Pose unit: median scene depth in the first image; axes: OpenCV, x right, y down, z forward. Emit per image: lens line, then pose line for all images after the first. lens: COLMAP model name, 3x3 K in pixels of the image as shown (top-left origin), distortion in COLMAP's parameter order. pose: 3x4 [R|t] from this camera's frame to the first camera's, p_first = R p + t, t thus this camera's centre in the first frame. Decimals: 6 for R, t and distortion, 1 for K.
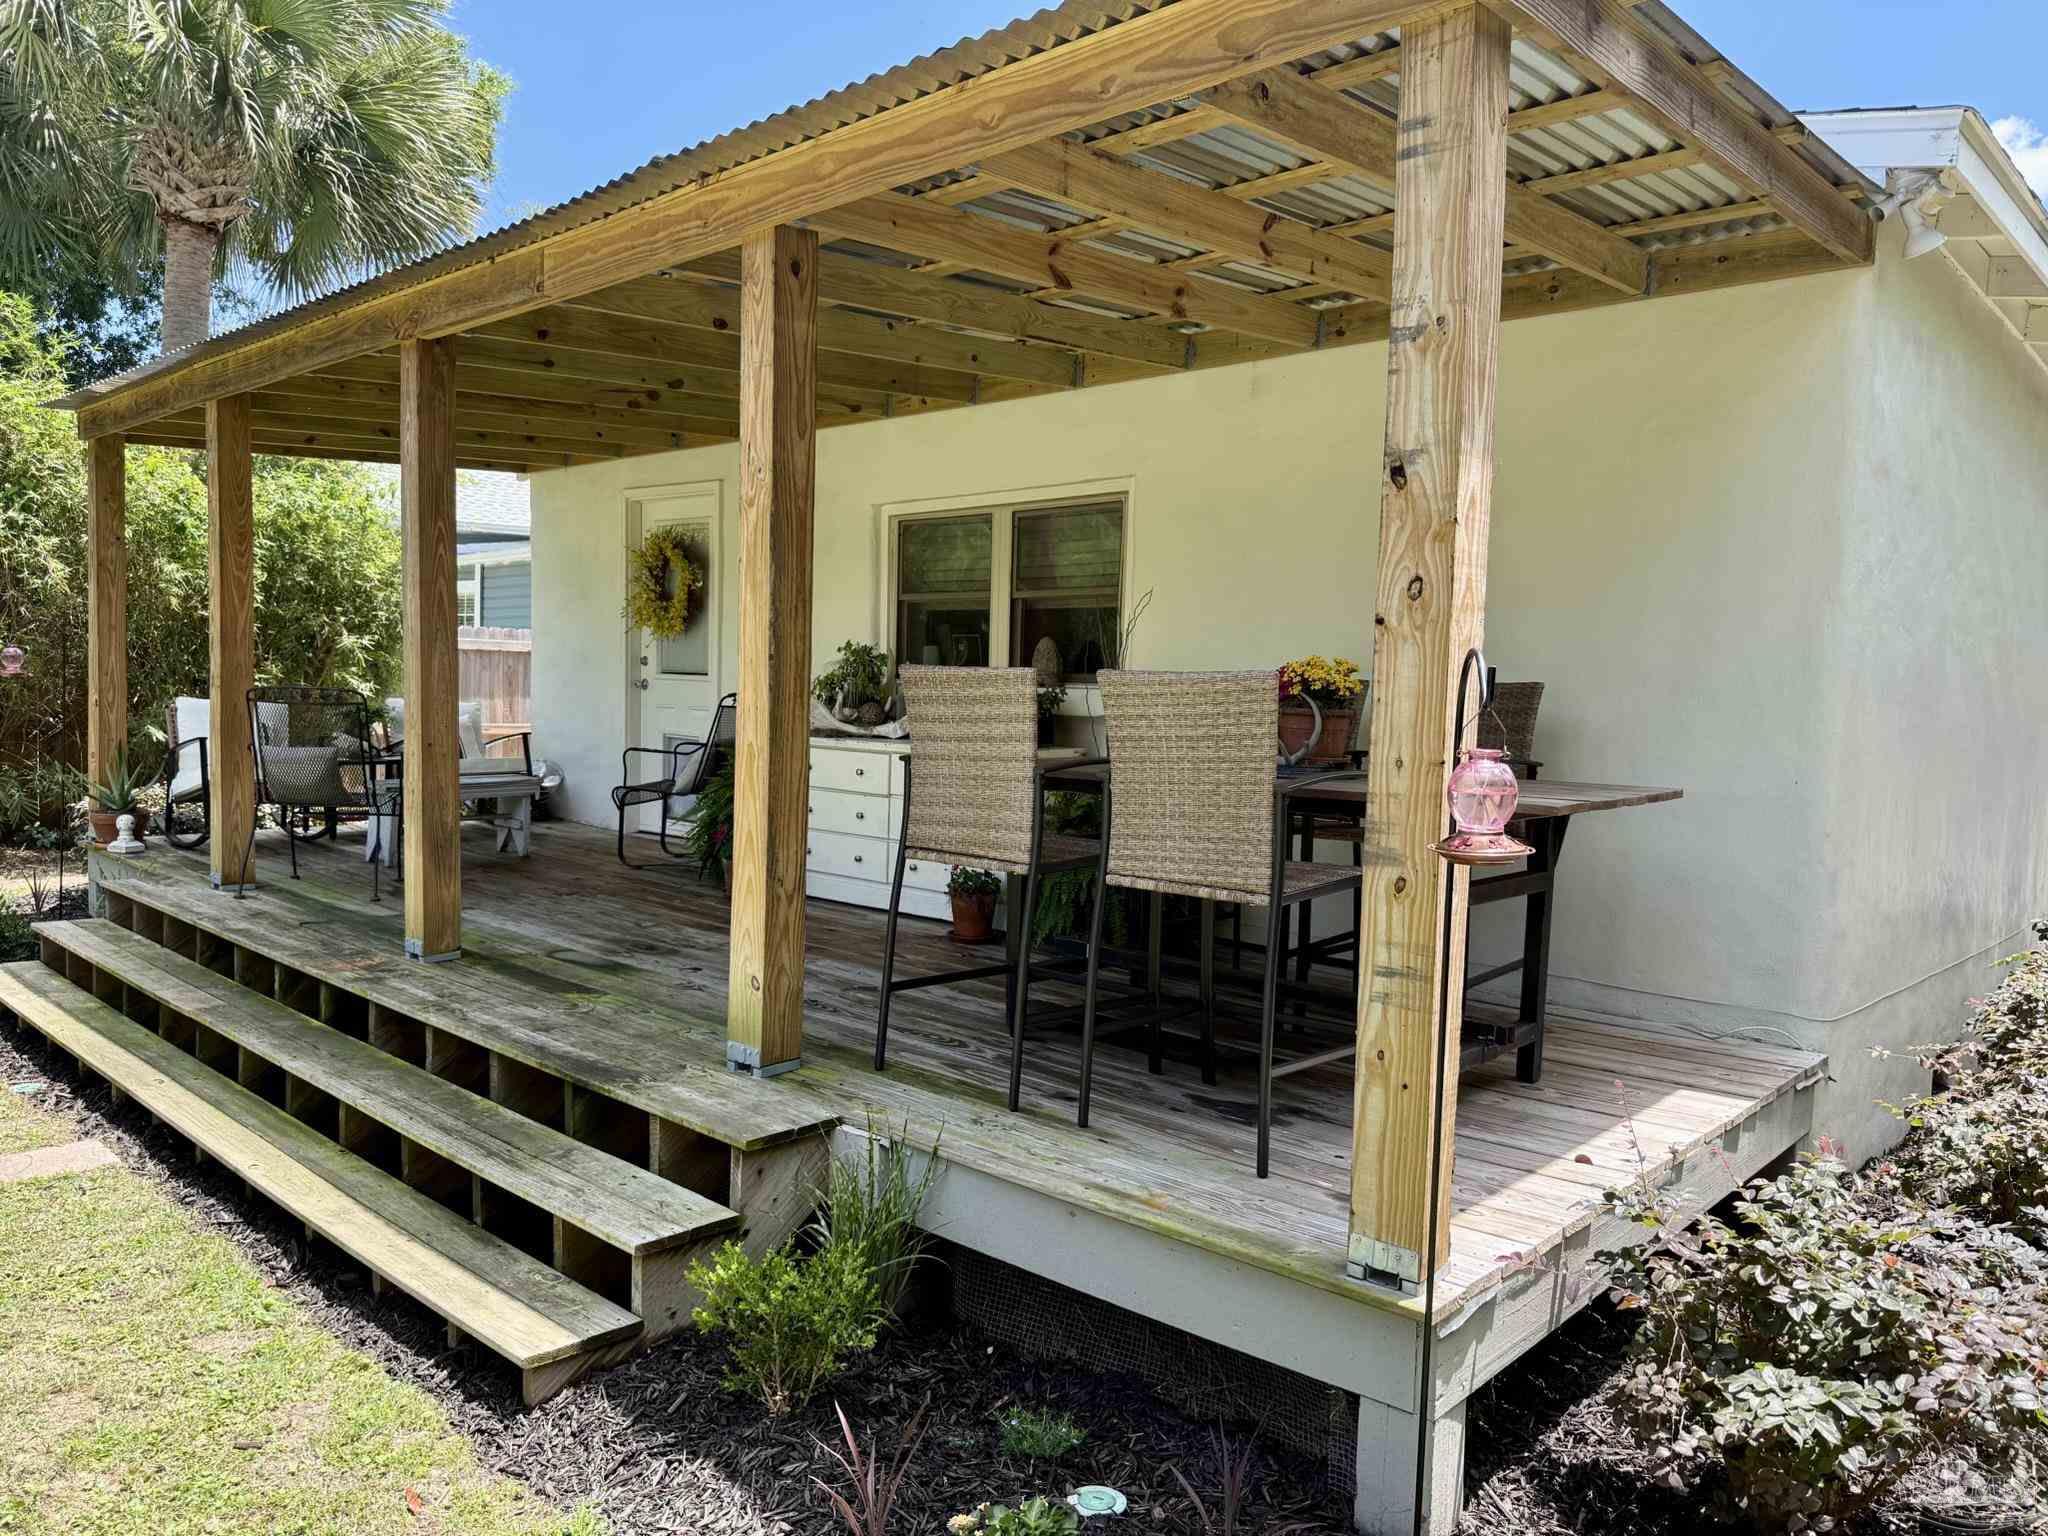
lens RADIAL K [[1433.9, 0, 1035.2], [0, 1433.9, 770.4], [0, 0, 1]] dist [0.030359, -0.009386]
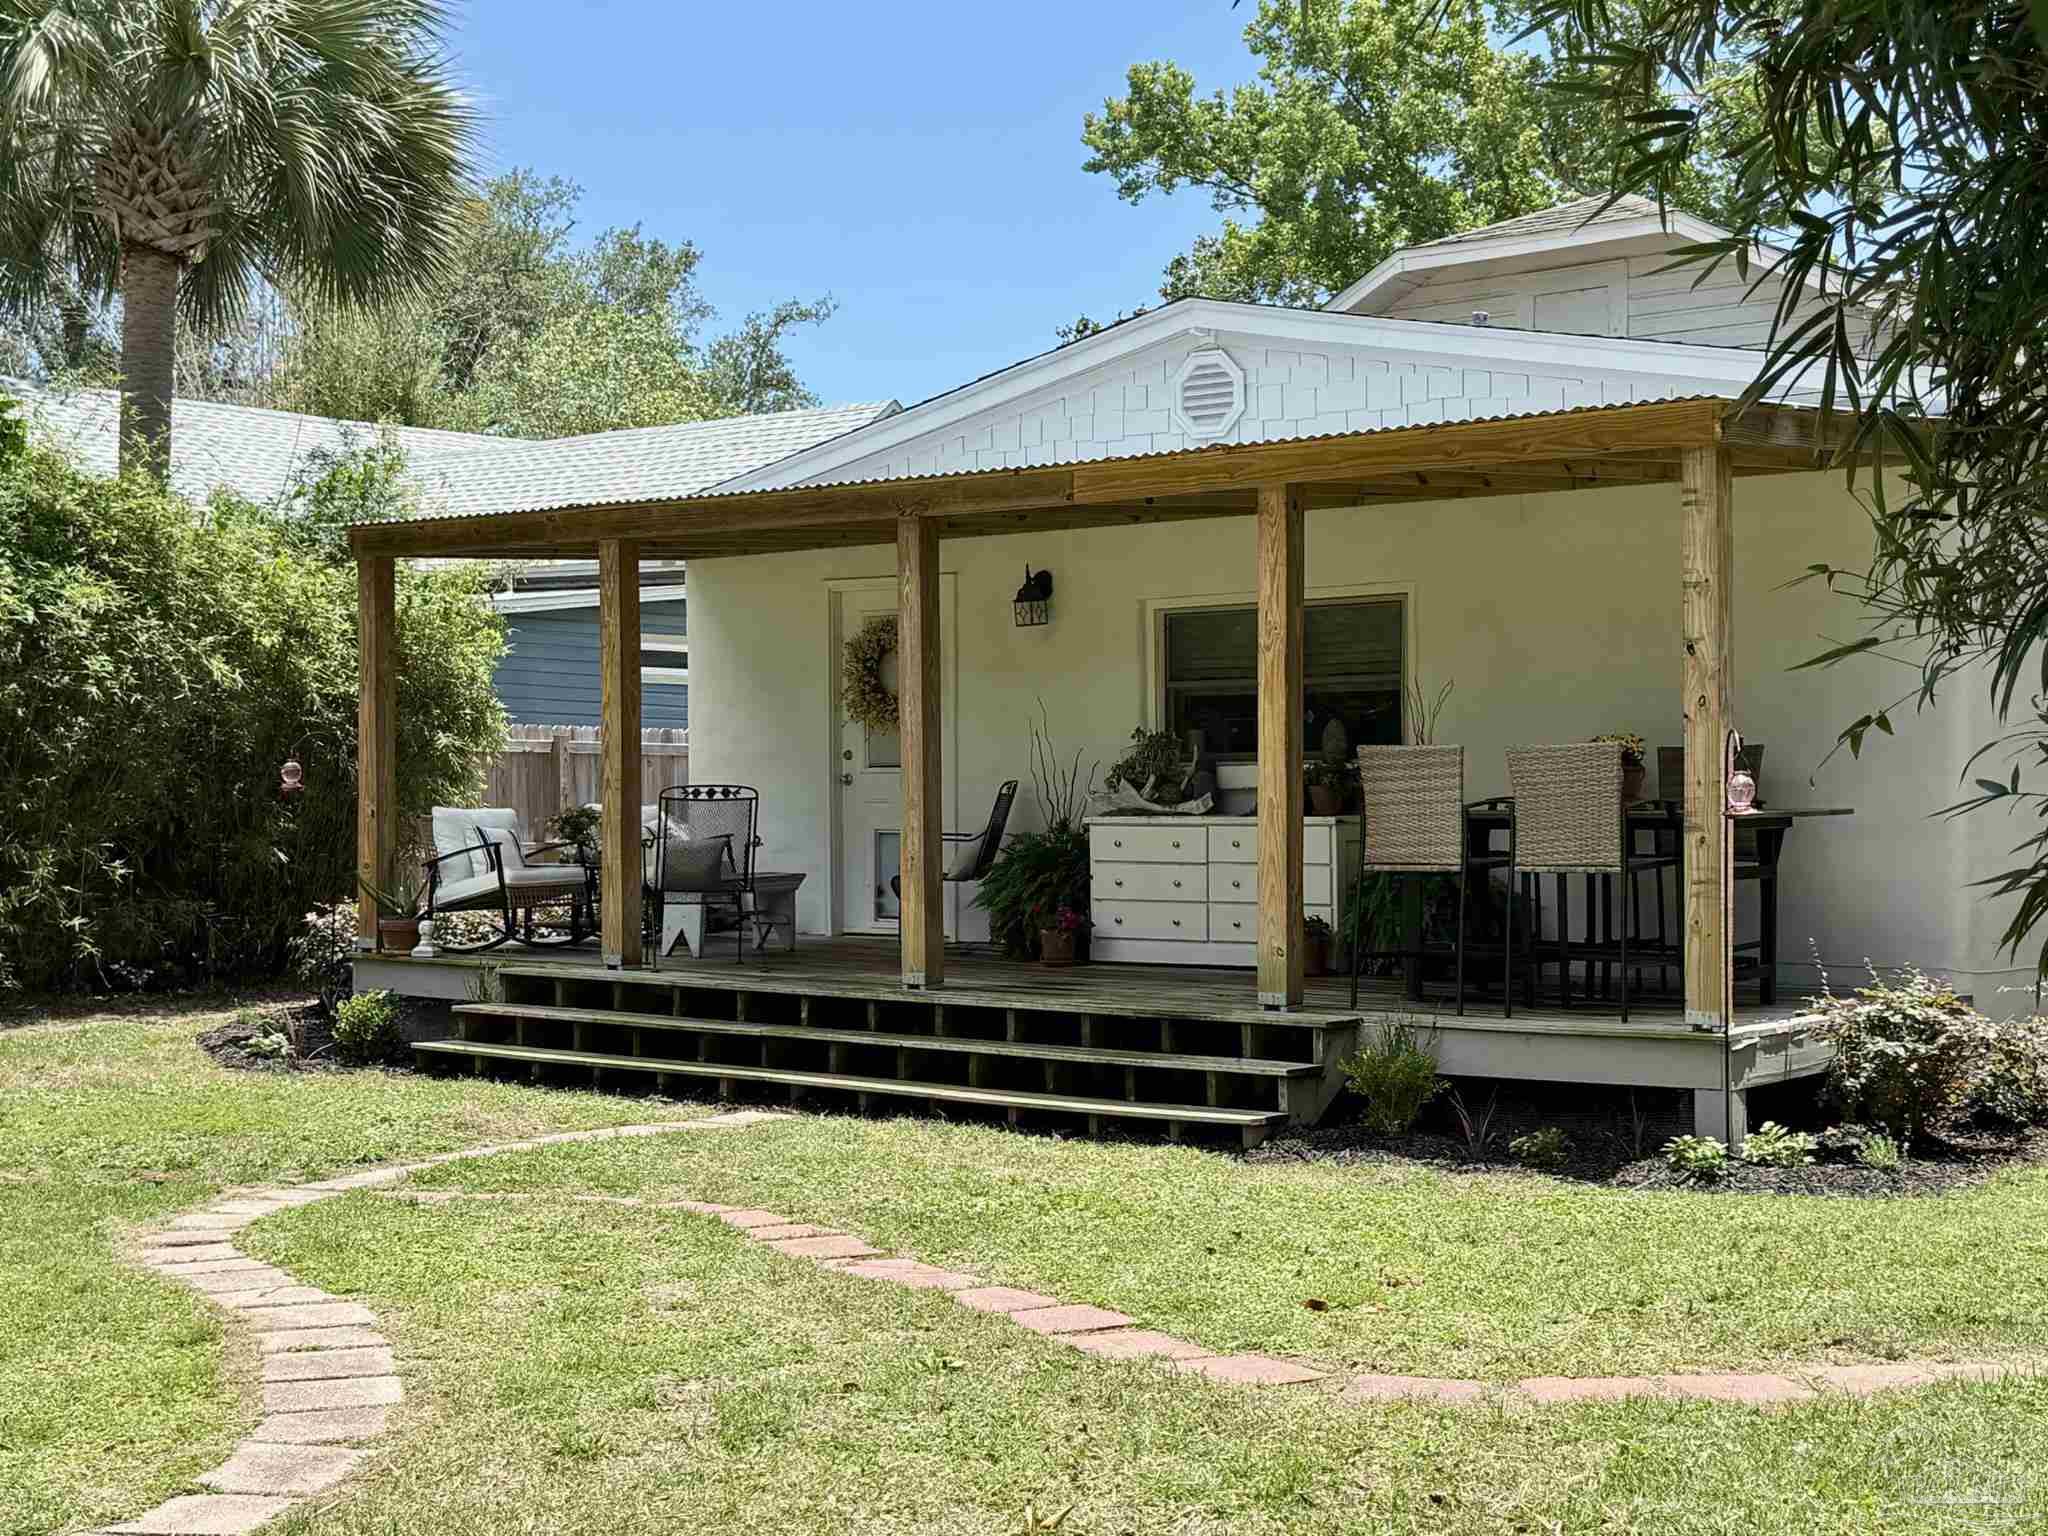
lens RADIAL K [[2840.6, 0, 1014.3], [0, 2840.6, 762.2], [0, 0, 1]] dist [0.108767, 0.000000]
pose [[0.996630, -0.032355, 0.075374, -0.394913], [0.037418, 0.997067, -0.066763, 0.076750], [-0.072992, 0.069358, 0.994918, -1.154096]]
